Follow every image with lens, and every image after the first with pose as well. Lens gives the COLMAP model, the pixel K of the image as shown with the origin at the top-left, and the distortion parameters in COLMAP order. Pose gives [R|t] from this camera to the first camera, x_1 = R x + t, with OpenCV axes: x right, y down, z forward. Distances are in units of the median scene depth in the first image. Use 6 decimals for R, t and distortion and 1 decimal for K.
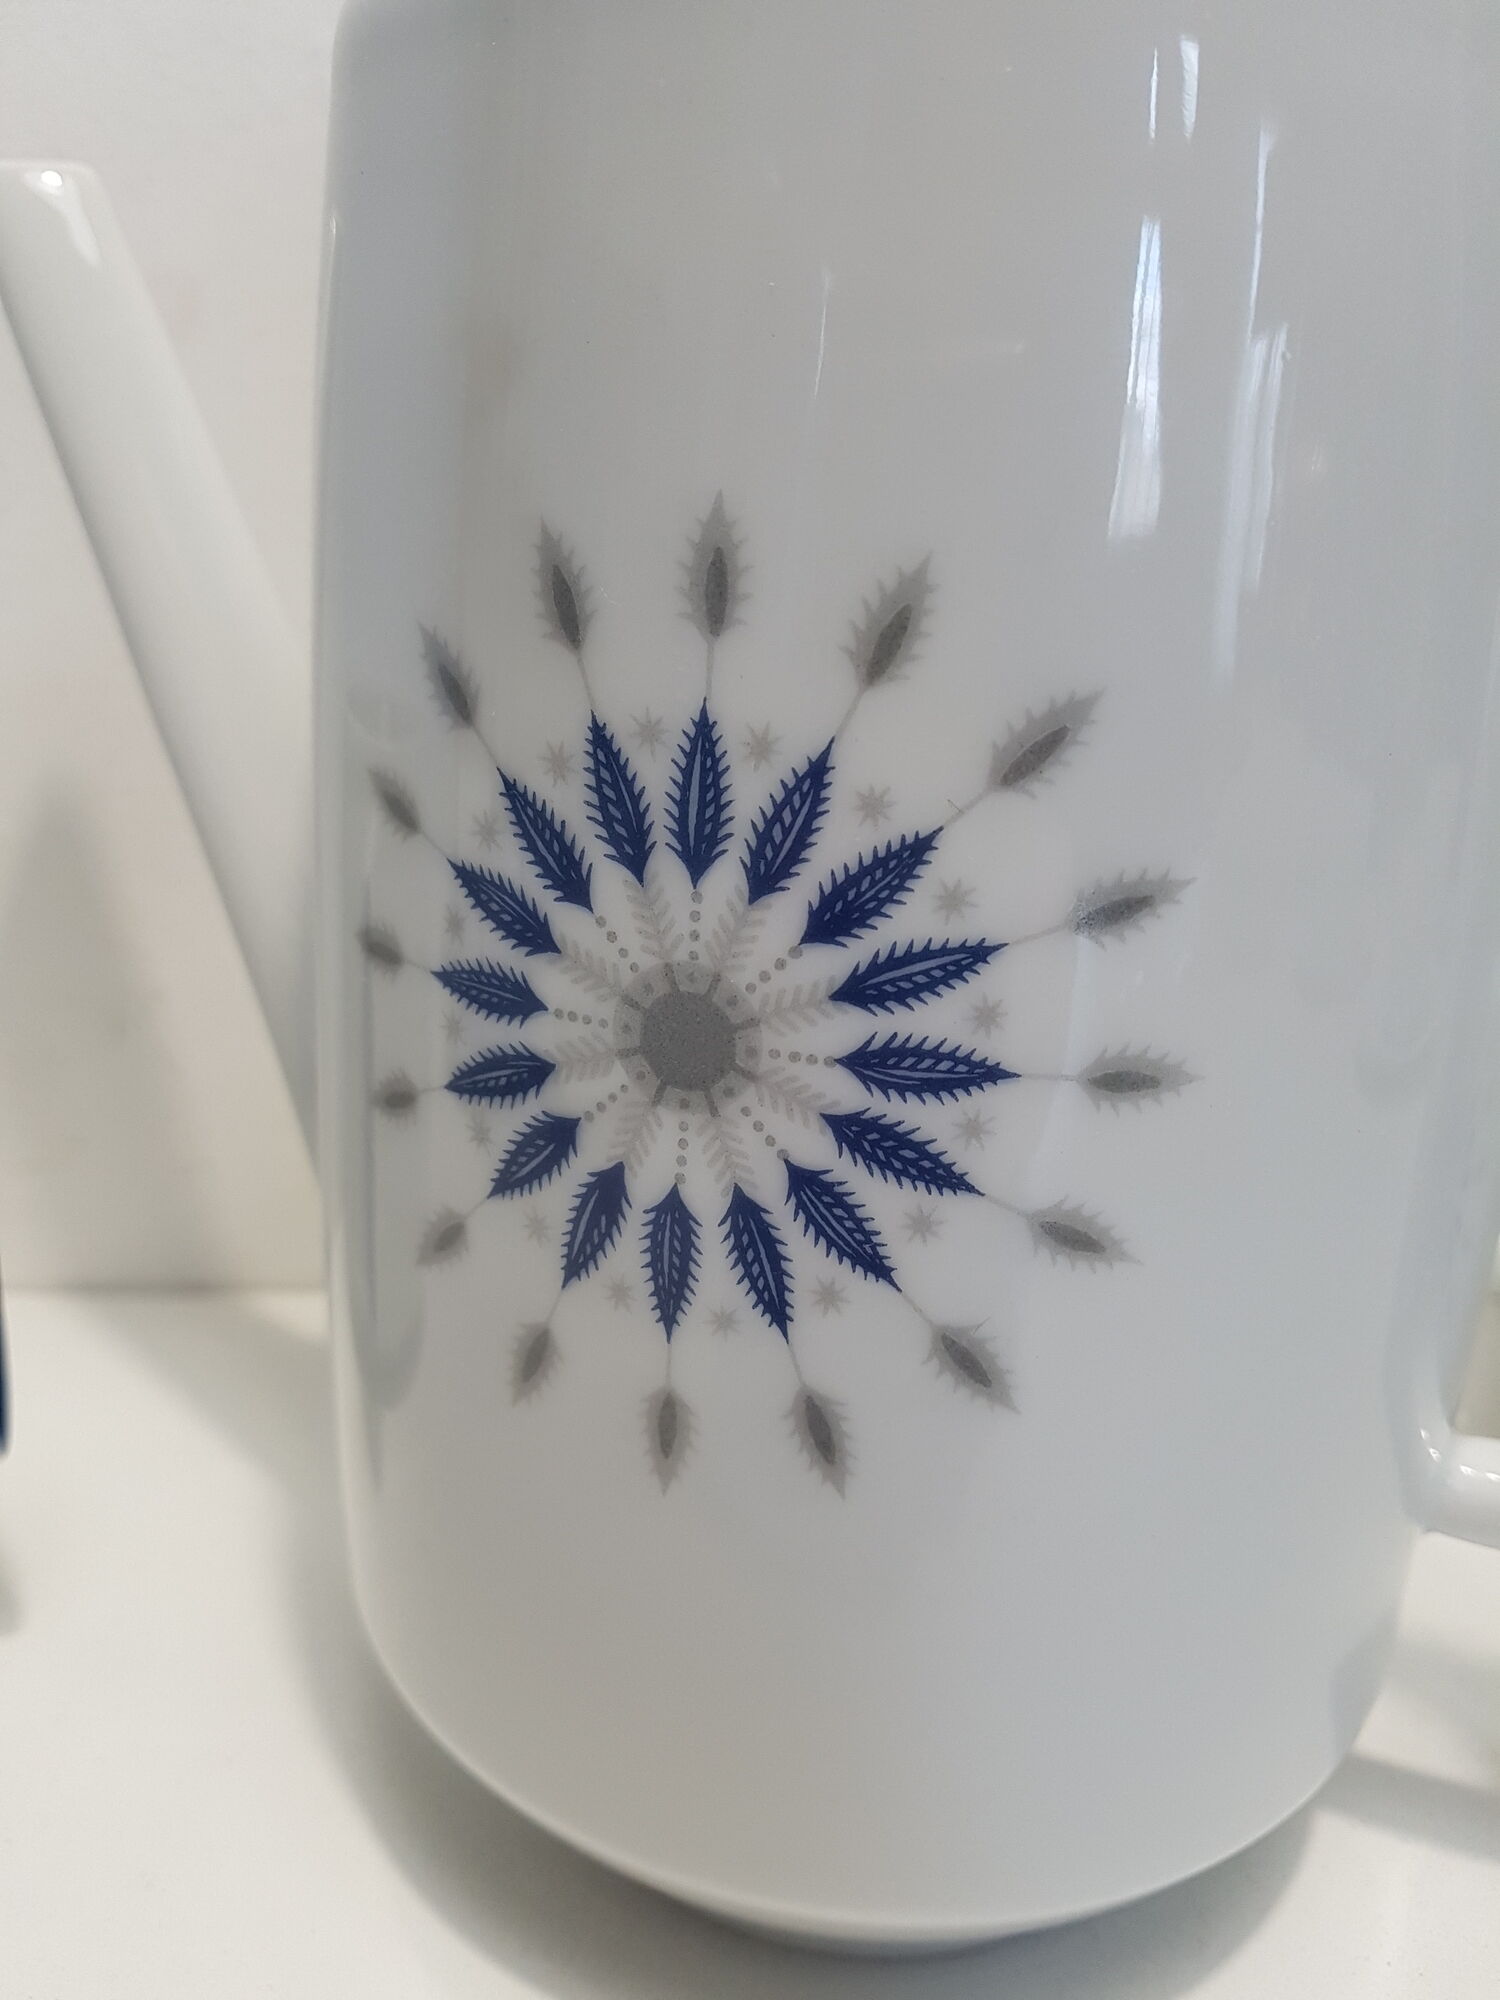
lens RADIAL K [[1550.3, 0, 732.9], [0, 1550.3, 985.7], [0, 0, 1]] dist [0.190380, -0.002101]
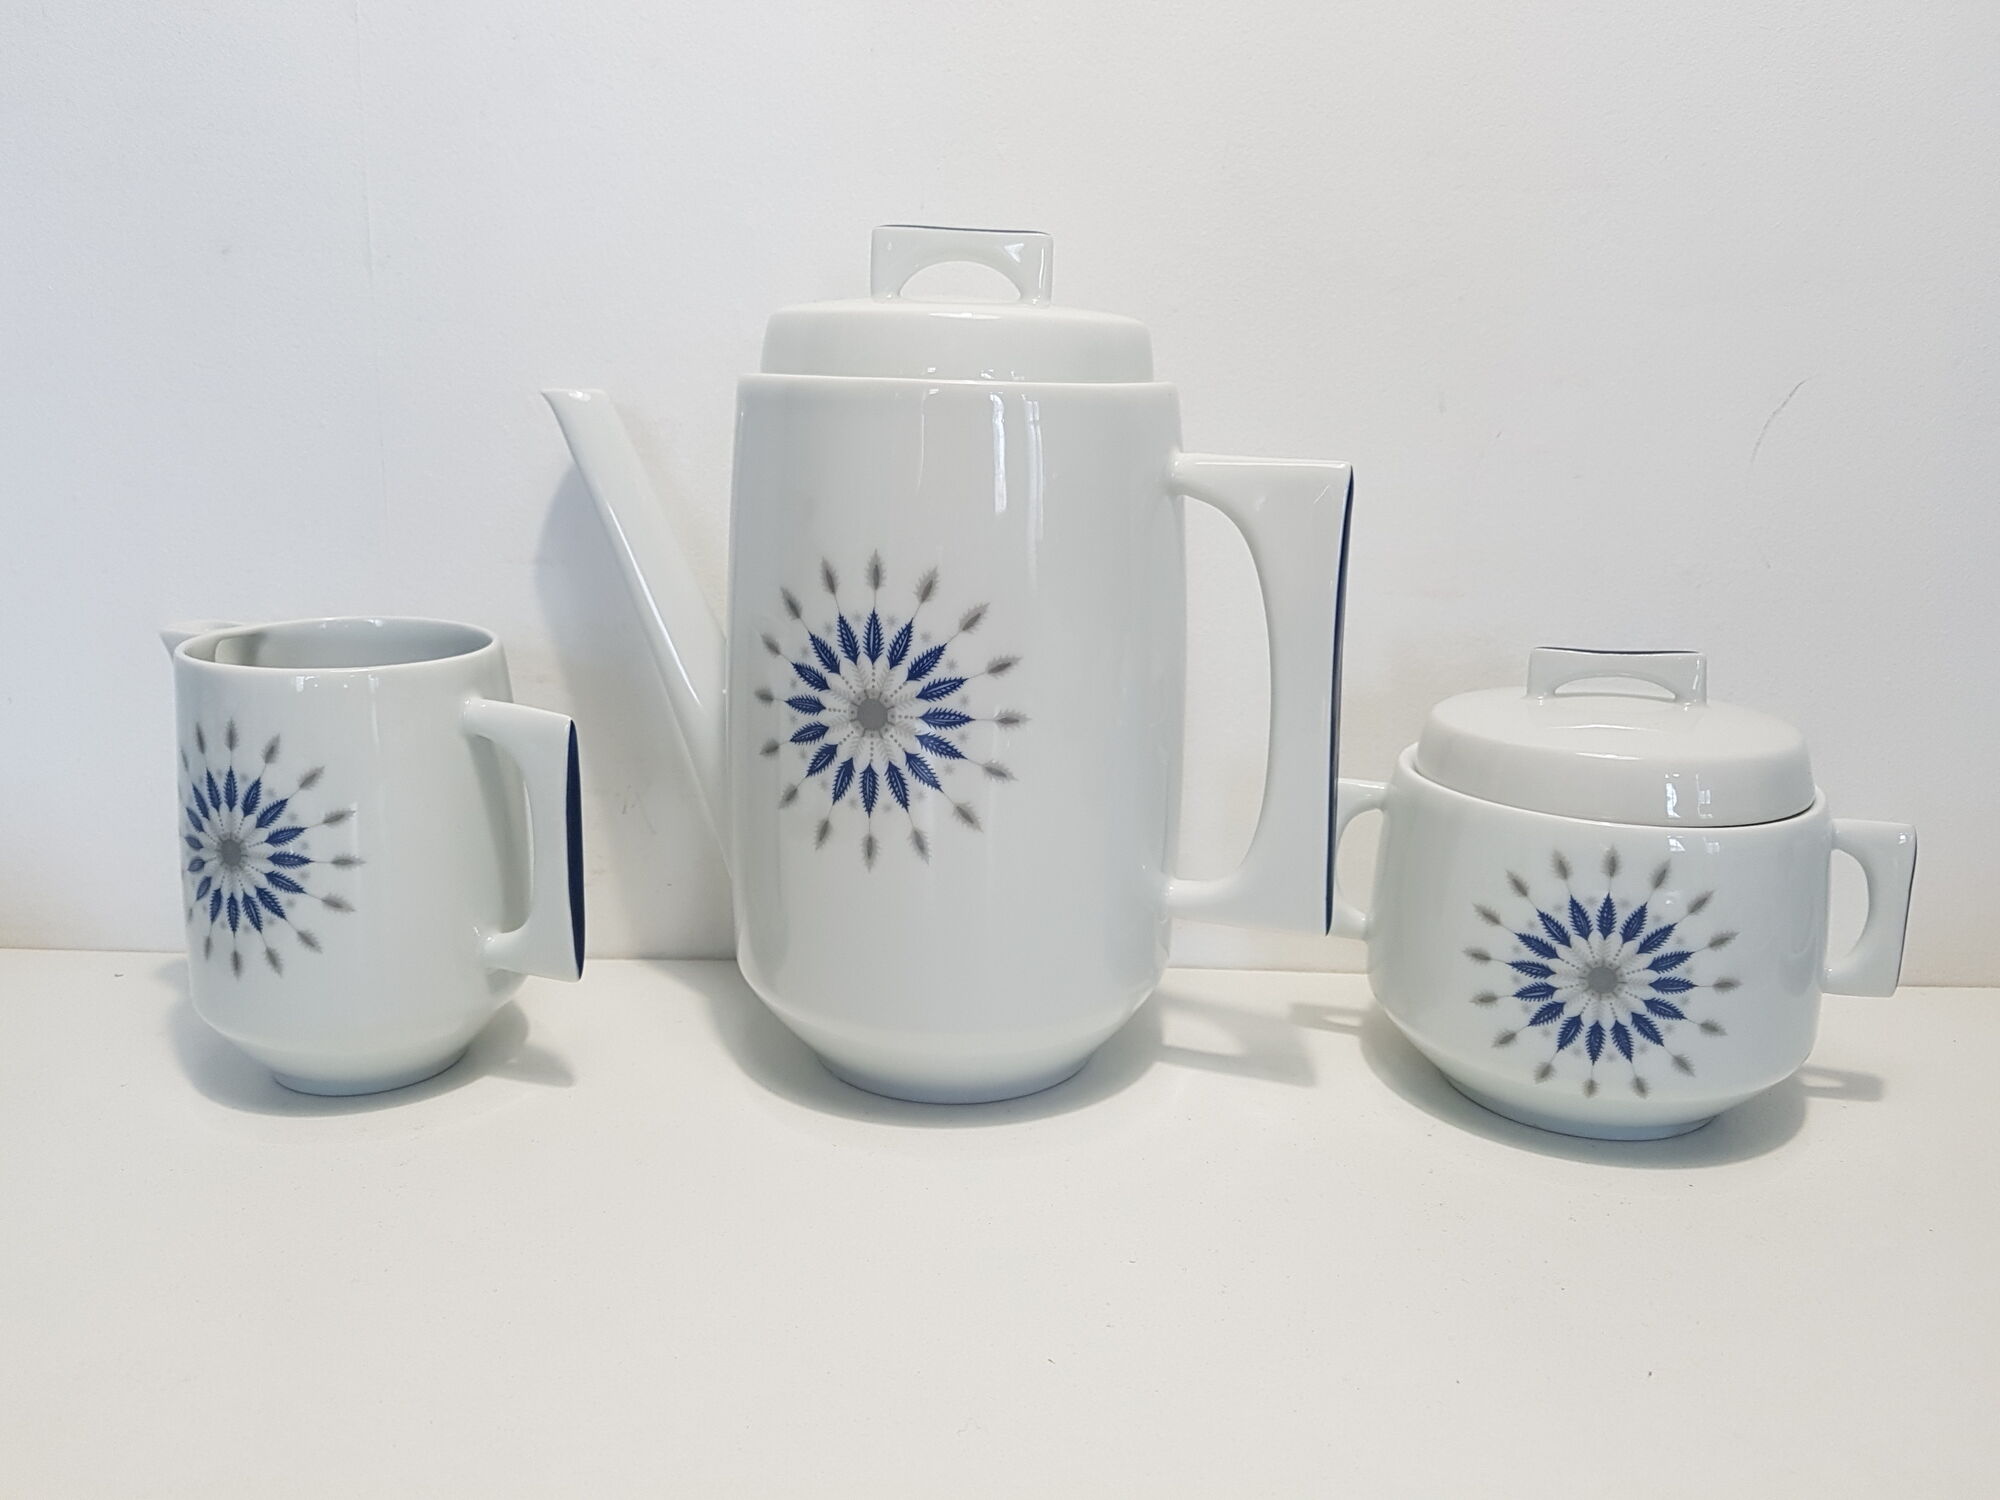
lens RADIAL K [[1550.3, 0, 1011.0], [0, 1550.3, 739.9], [0, 0, 1]] dist [0.190380, -0.002101]
pose [[0.997298, -0.035999, 0.064033, 0.047772], [0.041796, 0.994917, -0.091620, 0.387720], [-0.060410, 0.094049, 0.993733, -2.146149]]
